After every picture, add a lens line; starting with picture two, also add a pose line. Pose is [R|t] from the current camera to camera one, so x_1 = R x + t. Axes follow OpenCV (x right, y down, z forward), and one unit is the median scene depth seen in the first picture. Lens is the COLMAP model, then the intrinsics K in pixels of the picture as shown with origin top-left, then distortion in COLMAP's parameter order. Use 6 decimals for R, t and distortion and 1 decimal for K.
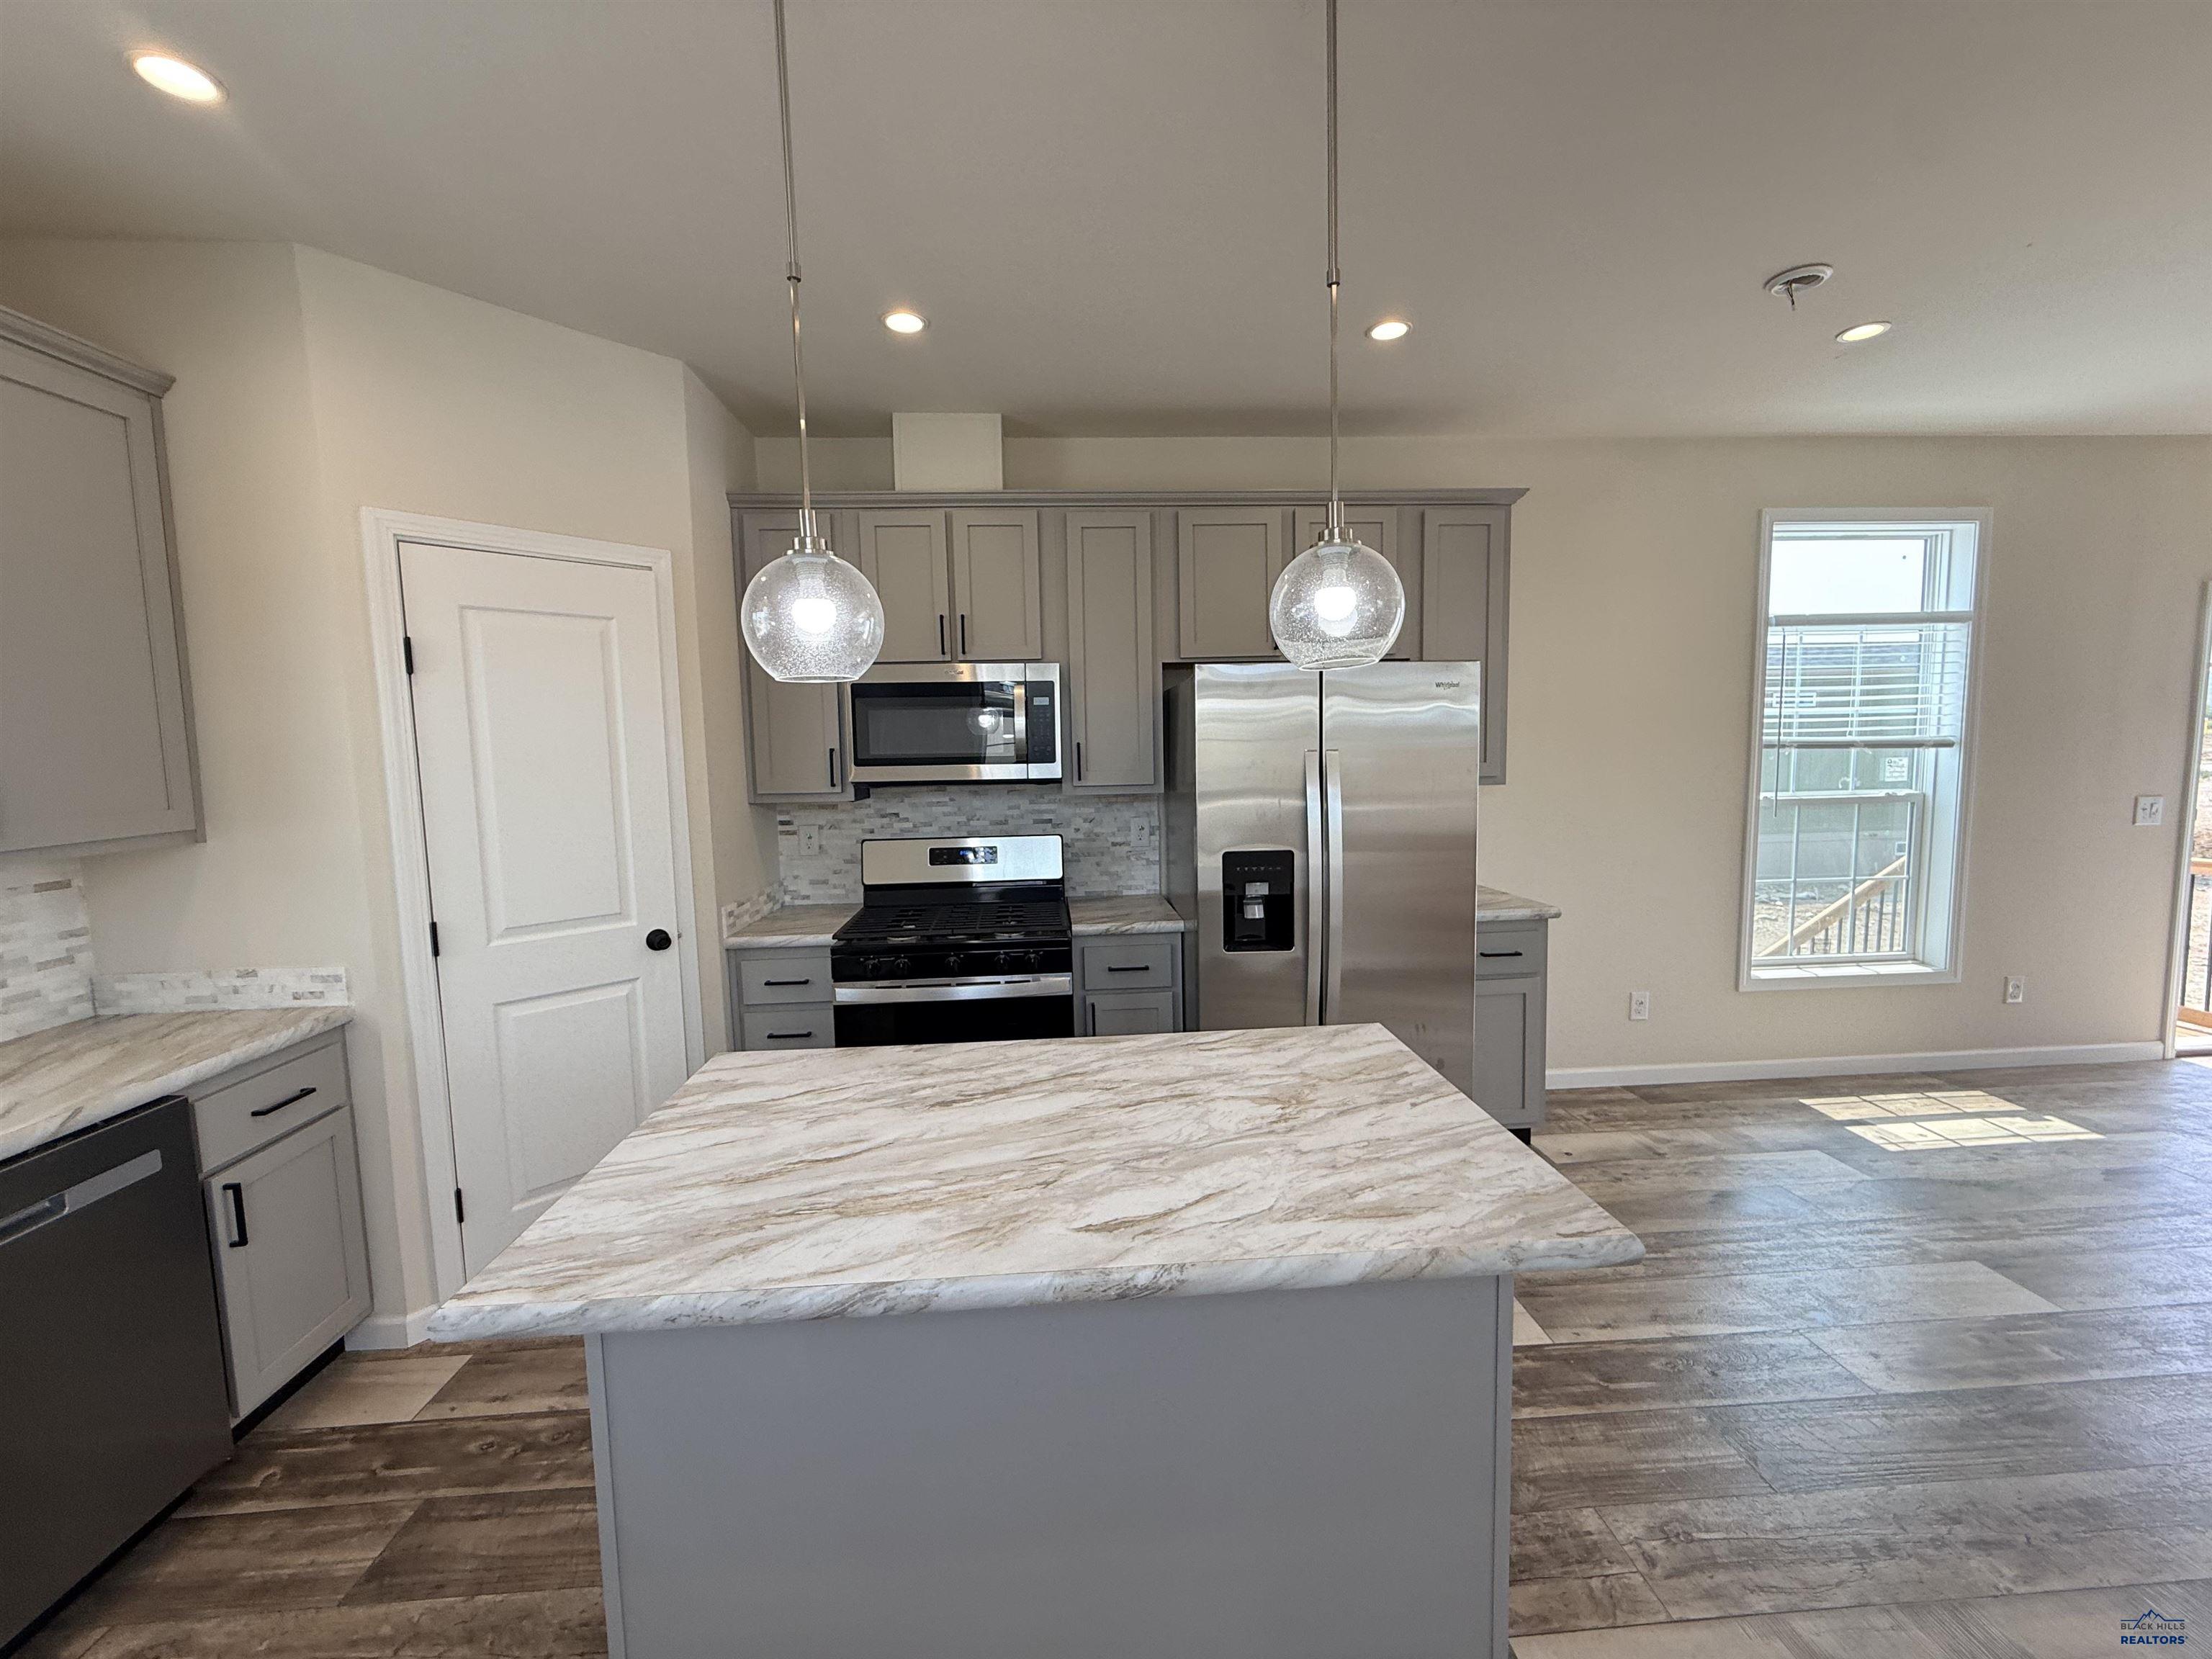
lens RADIAL K [[882.1, 0, 1103.2], [0, 882.1, 827.9], [0, 0, 1]] dist [-0.000924, 0.000322]
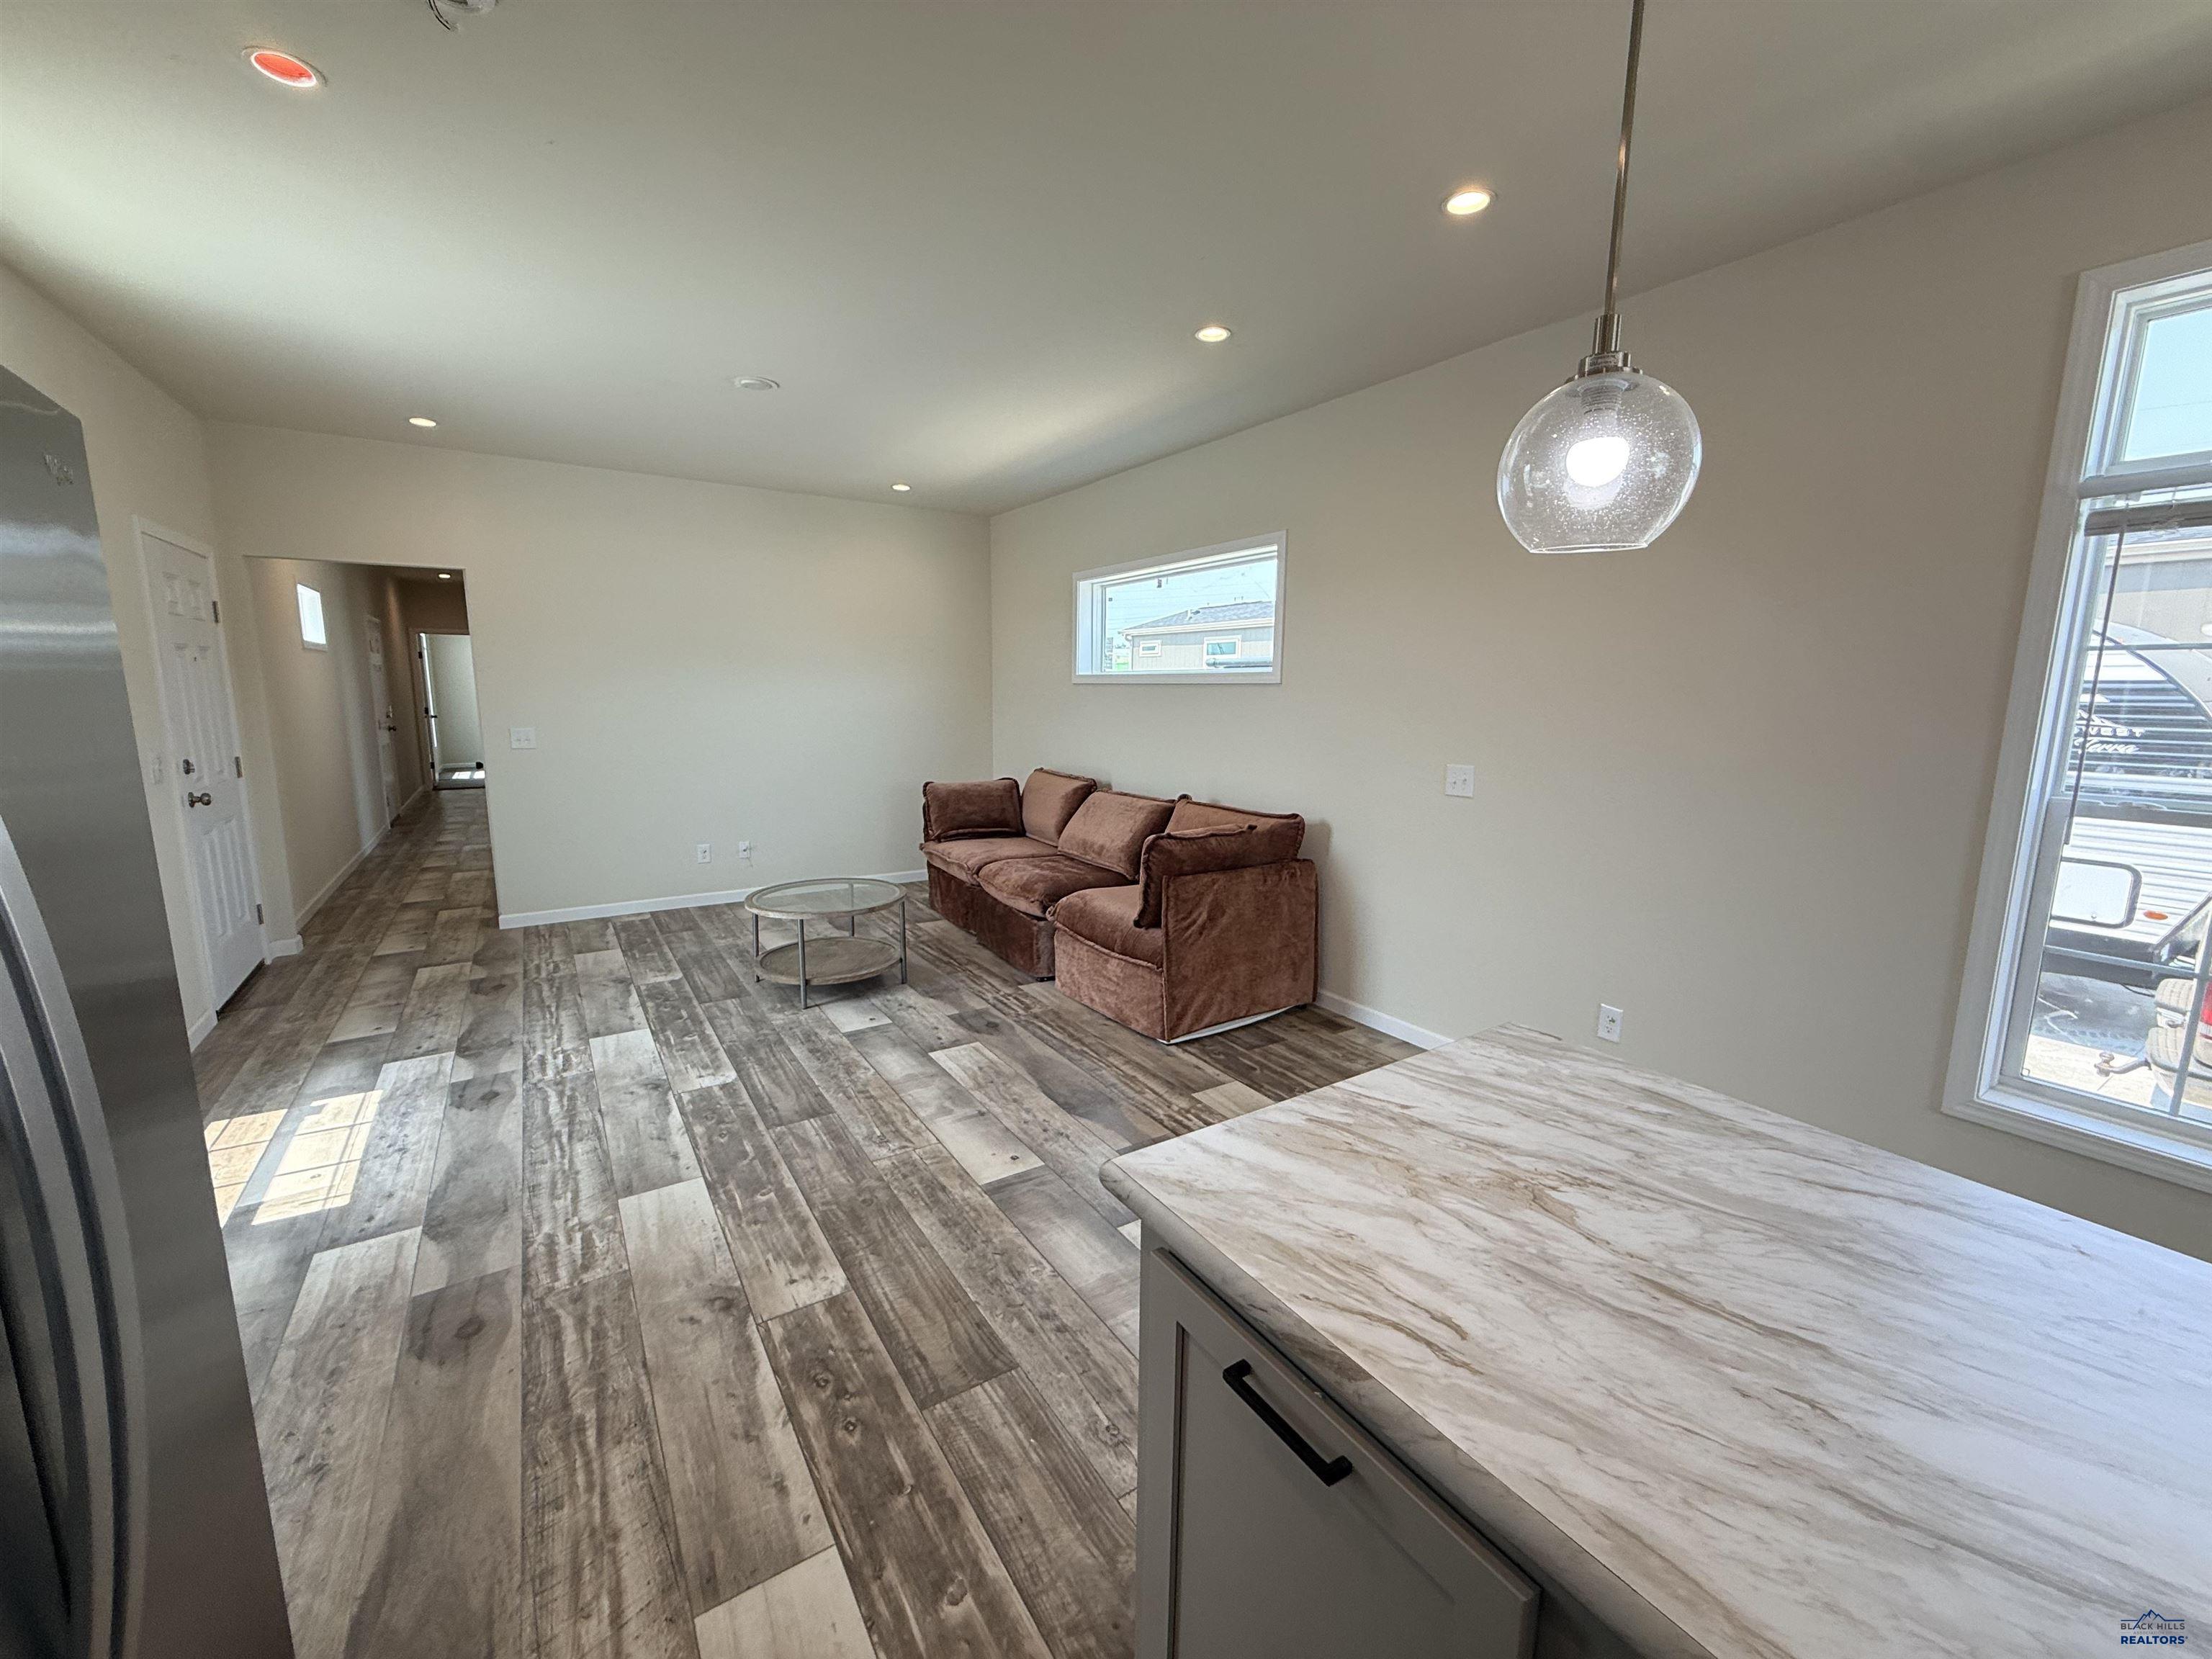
lens RADIAL K [[878.9, 0, 1100.6], [0, 878.9, 825.4], [0, 0, 1]] dist [0.005138, -0.000305]
pose [[-0.496242, -0.117491, 0.860197, -0.128193], [0.083550, 0.979739, 0.182018, -0.082670], [-0.864154, 0.162195, -0.476372, 1.125194]]
